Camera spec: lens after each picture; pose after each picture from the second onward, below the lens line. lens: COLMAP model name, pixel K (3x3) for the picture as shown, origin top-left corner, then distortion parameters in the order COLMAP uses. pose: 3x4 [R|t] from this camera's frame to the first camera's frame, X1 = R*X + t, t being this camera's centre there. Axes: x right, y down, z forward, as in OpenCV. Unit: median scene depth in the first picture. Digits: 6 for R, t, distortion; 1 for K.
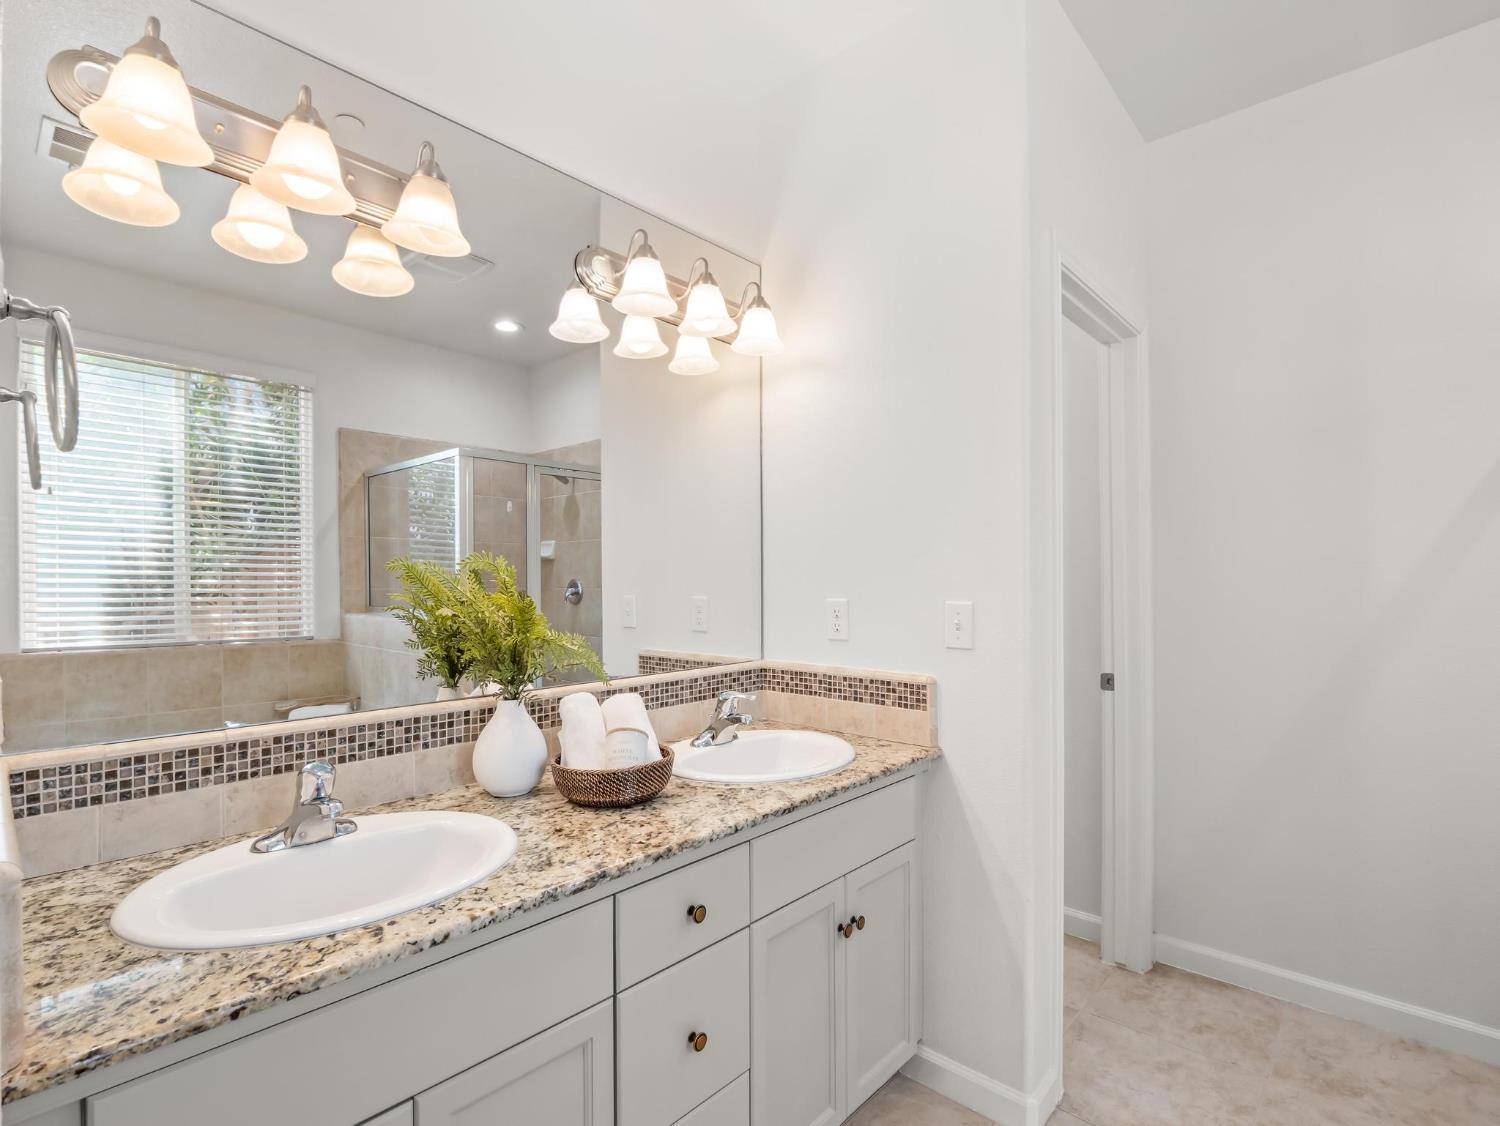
lens RADIAL K [[735.0, 0, 751.8], [0, 735.0, 574.3], [0, 0, 1]] dist [-0.015682, 0.000522]
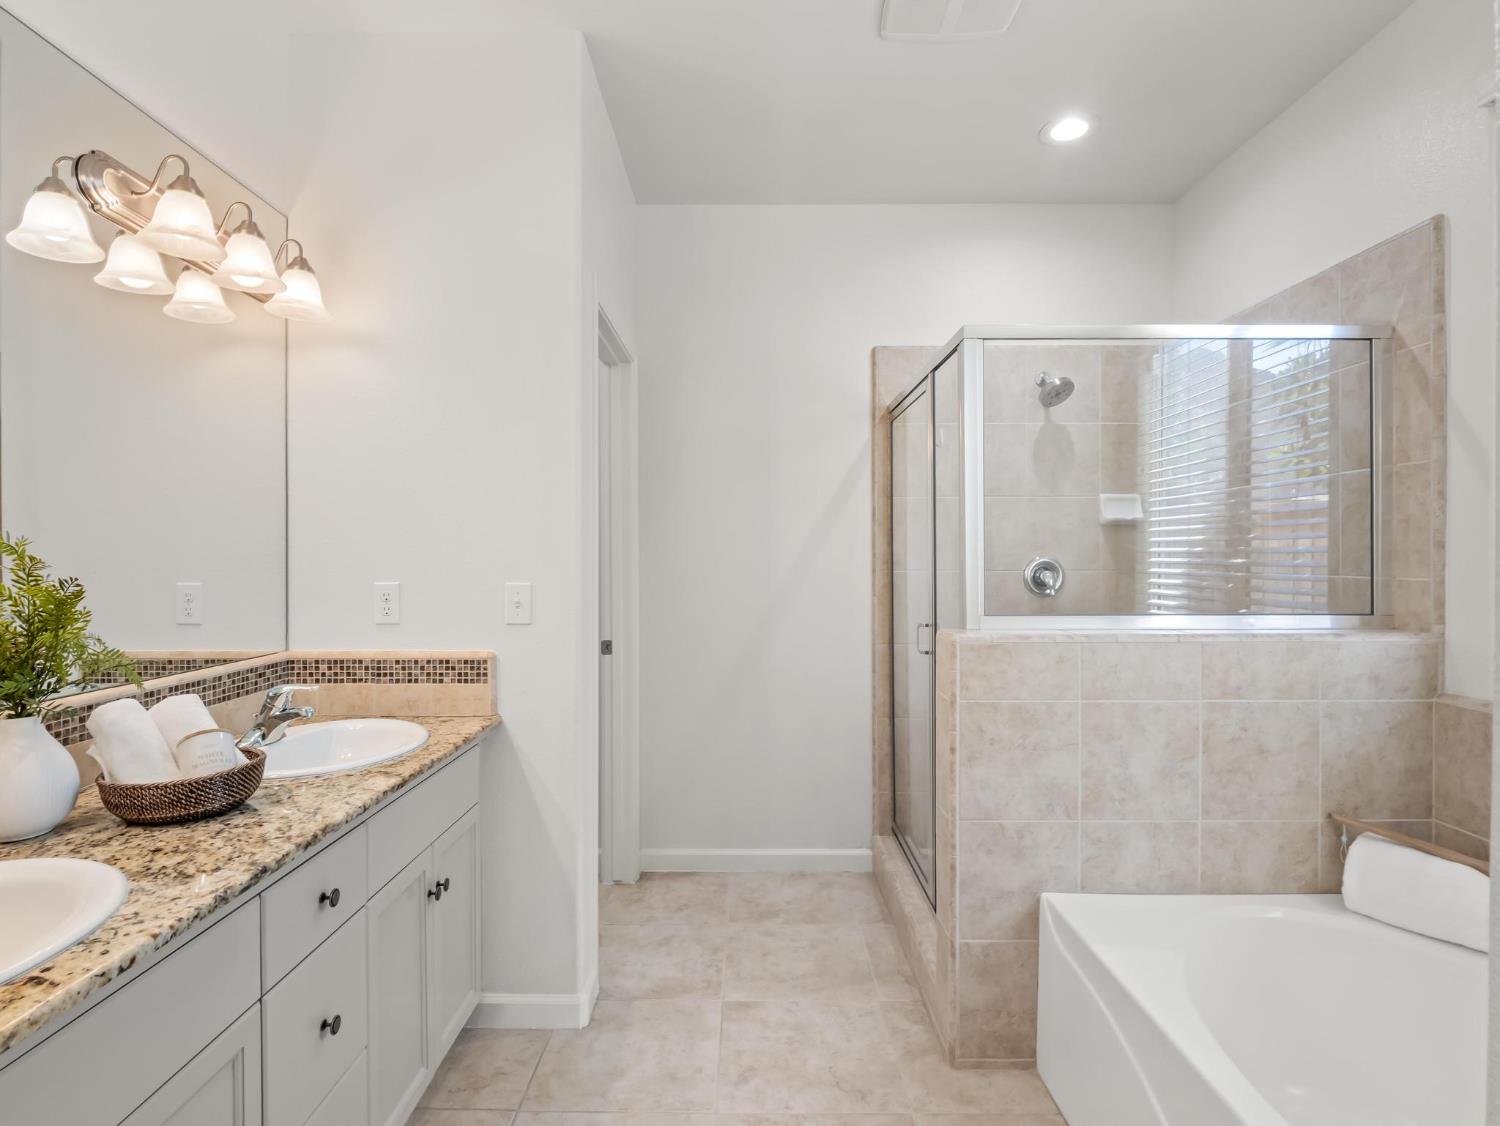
lens RADIAL K [[822.4, 0, 717.5], [0, 822.4, 557.3], [0, 0, 1]] dist [-0.003010, 0.000184]
pose [[0.745878, 0.001361, 0.666081, -0.322225], [-0.004610, 0.999985, 0.003120, -0.007105], [-0.666067, -0.005397, 0.745872, -0.141509]]
